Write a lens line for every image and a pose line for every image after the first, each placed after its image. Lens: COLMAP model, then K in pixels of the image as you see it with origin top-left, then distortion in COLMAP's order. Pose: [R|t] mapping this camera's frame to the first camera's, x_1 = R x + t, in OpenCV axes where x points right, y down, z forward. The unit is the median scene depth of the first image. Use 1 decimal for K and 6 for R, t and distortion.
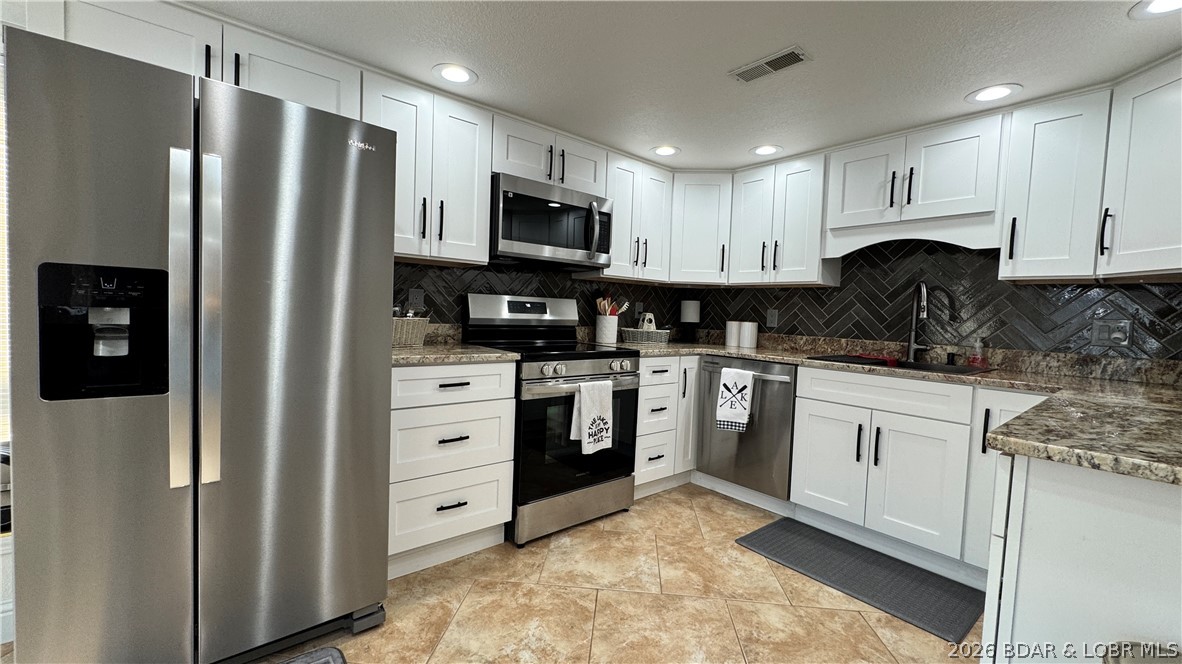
lens RADIAL K [[470.9, 0, 590.3], [0, 470.9, 333.9], [0, 0, 1]] dist [-0.002316, -0.000120]
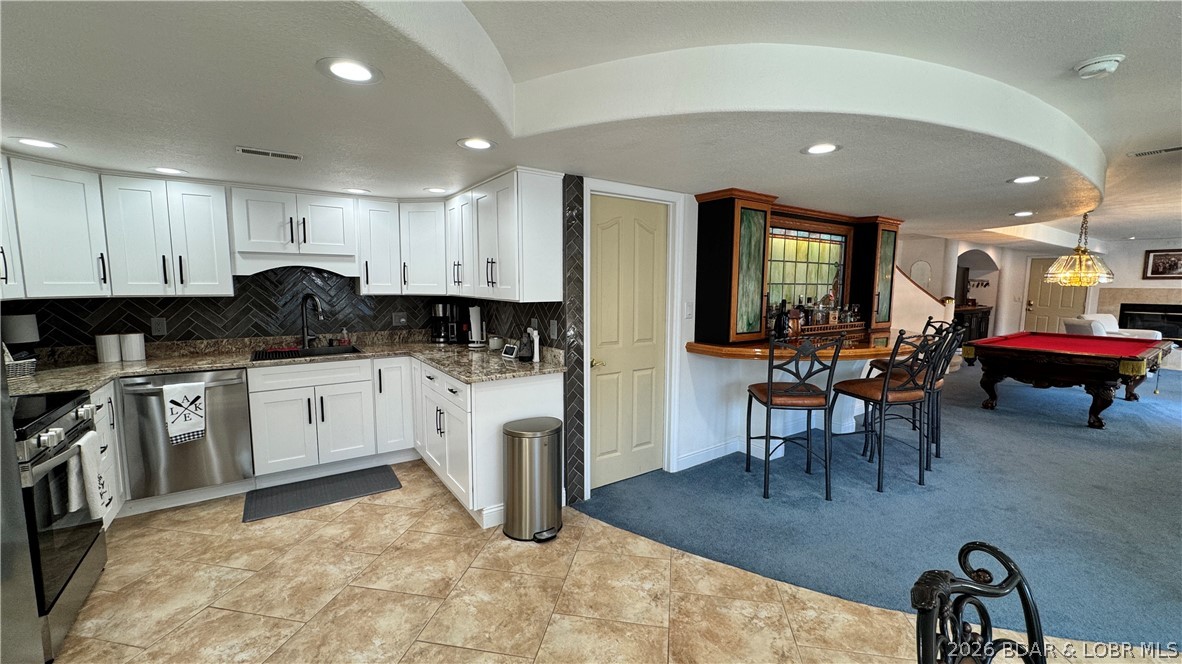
lens RADIAL K [[470.9, 0, 590.3], [0, 470.9, 333.9], [0, 0, 1]] dist [-0.002316, -0.000120]
pose [[0.095351, -0.144369, 0.984919, -0.658165], [0.045452, 0.989027, 0.140571, -0.149738], [-0.994406, 0.031363, 0.100866, -0.015221]]
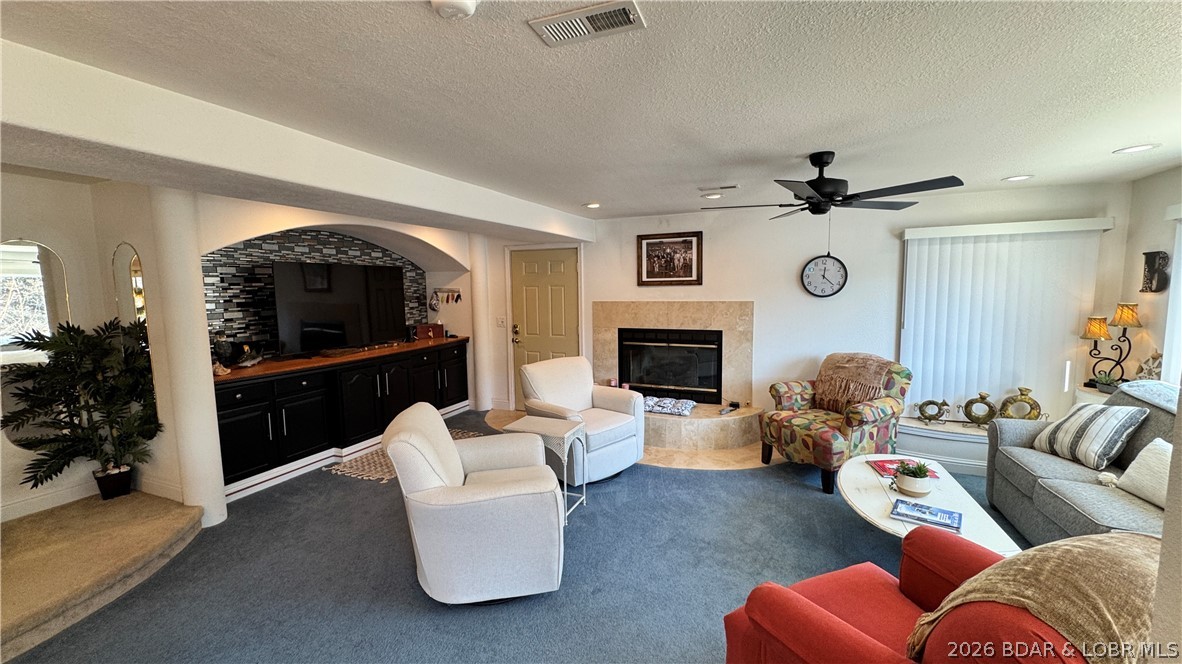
lens RADIAL K [[470.9, 0, 590.3], [0, 470.9, 333.9], [0, 0, 1]] dist [-0.002316, -0.000120]
pose [[-0.451218, -0.119485, 0.884378, 1.553288], [0.038886, 0.987422, 0.153247, 0.014293], [-0.891566, 0.103538, -0.440897, -2.710288]]
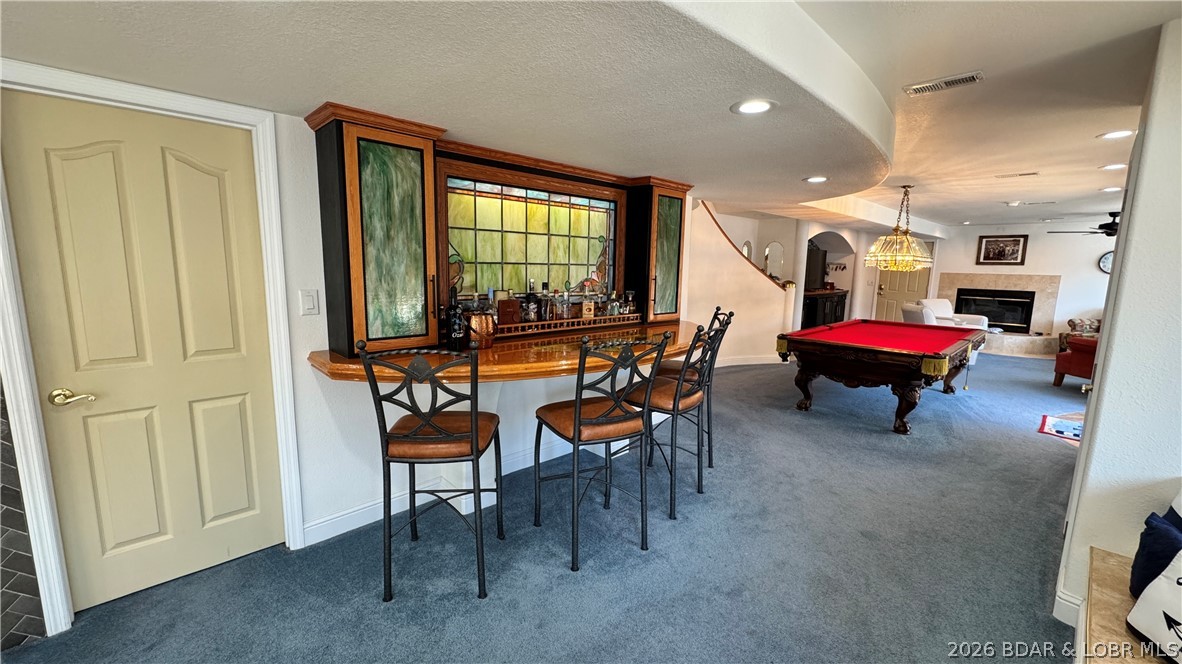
lens RADIAL K [[470.9, 0, 590.3], [0, 470.9, 333.9], [0, 0, 1]] dist [-0.002316, -0.000120]
pose [[-0.060330, -0.187367, 0.980436, -0.167331], [0.025502, 0.981615, 0.189161, -0.106150], [-0.997853, 0.036415, -0.054443, -0.649277]]
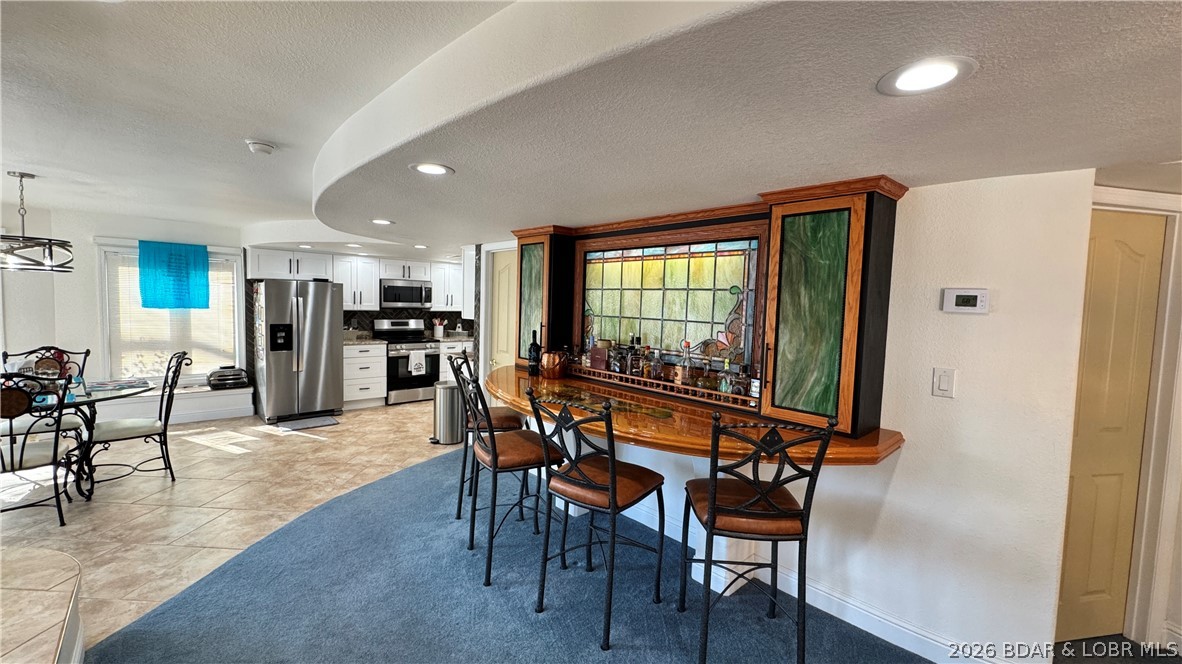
lens RADIAL K [[470.9, 0, 590.3], [0, 470.9, 333.9], [0, 0, 1]] dist [-0.002316, -0.000120]
pose [[0.998478, -0.013209, 0.053540, 0.839455], [0.012096, 0.999705, 0.021044, -0.046645], [-0.053802, -0.020365, 0.998344, -1.779846]]
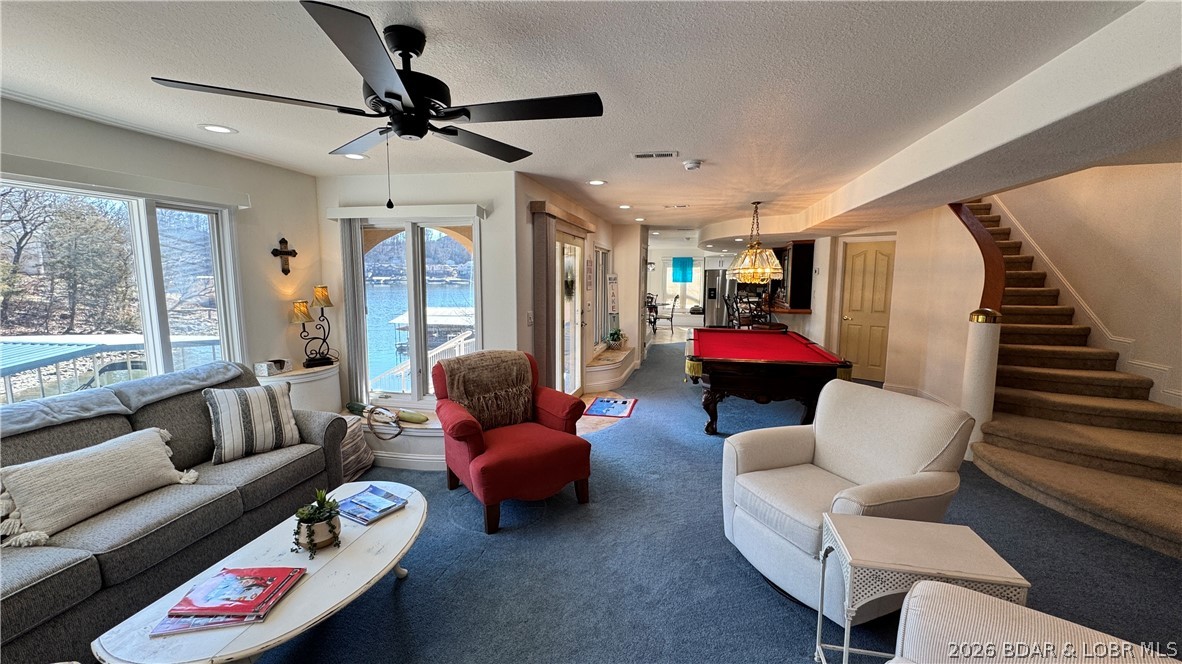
lens RADIAL K [[470.9, 0, 590.3], [0, 470.9, 333.9], [0, 0, 1]] dist [-0.002316, -0.000120]
pose [[0.604512, 0.059930, -0.794338, 2.938274], [-0.018200, 0.997945, 0.061441, 0.149774], [0.796388, -0.022685, 0.604361, -3.849045]]
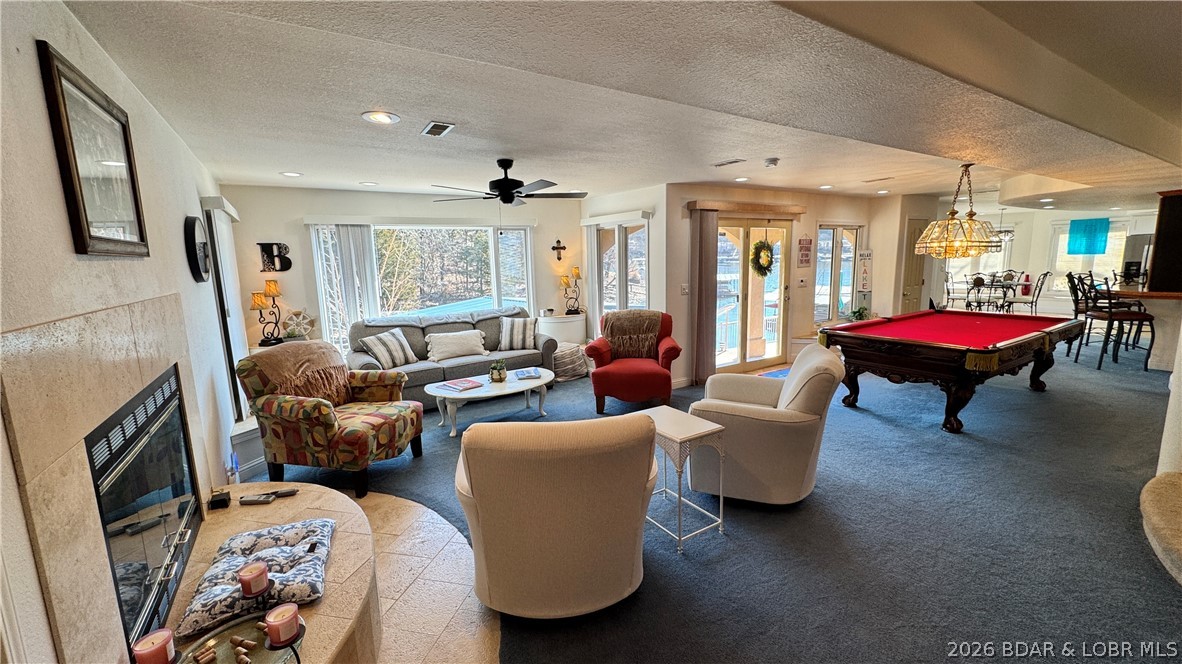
lens RADIAL K [[470.9, 0, 590.3], [0, 470.9, 333.9], [0, 0, 1]] dist [-0.002316, -0.000120]
pose [[-0.136864, 0.121113, -0.983158, 3.732588], [-0.026134, 0.991711, 0.125804, 0.141293], [0.990245, 0.042912, -0.132564, -3.191543]]
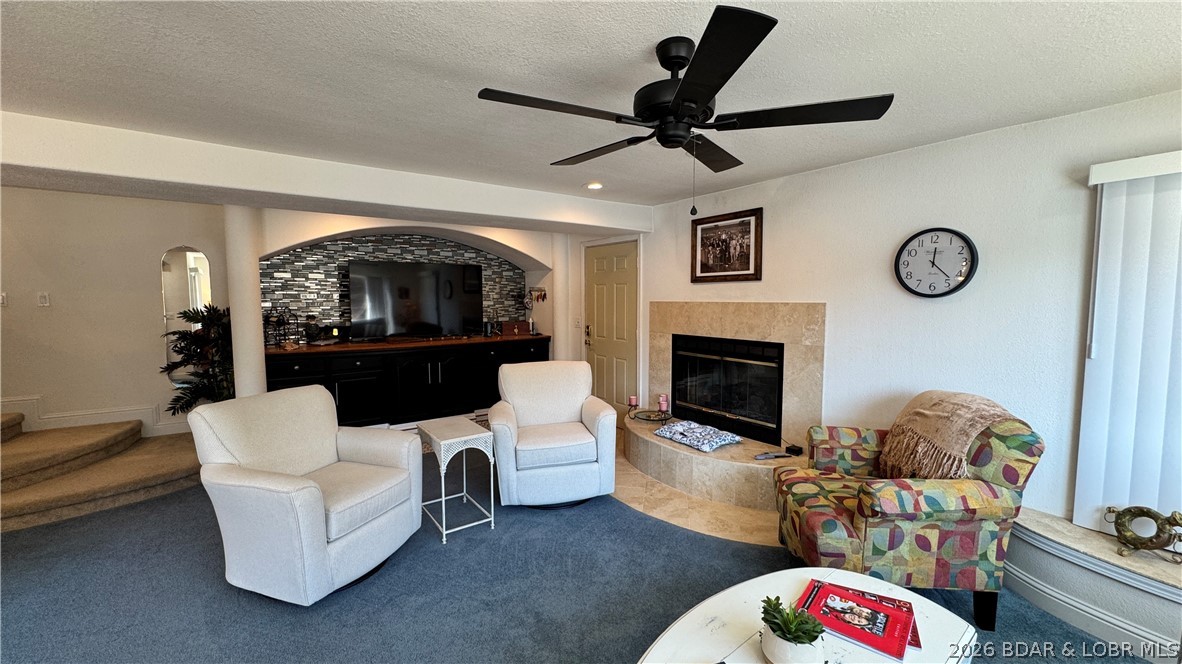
lens RADIAL K [[470.9, 0, 590.3], [0, 470.9, 333.9], [0, 0, 1]] dist [-0.002316, -0.000120]
pose [[0.071206, -0.113419, 0.990992, 1.610304], [0.049448, 0.992694, 0.110060, 0.108360], [-0.996235, 0.041166, 0.076294, -3.576806]]
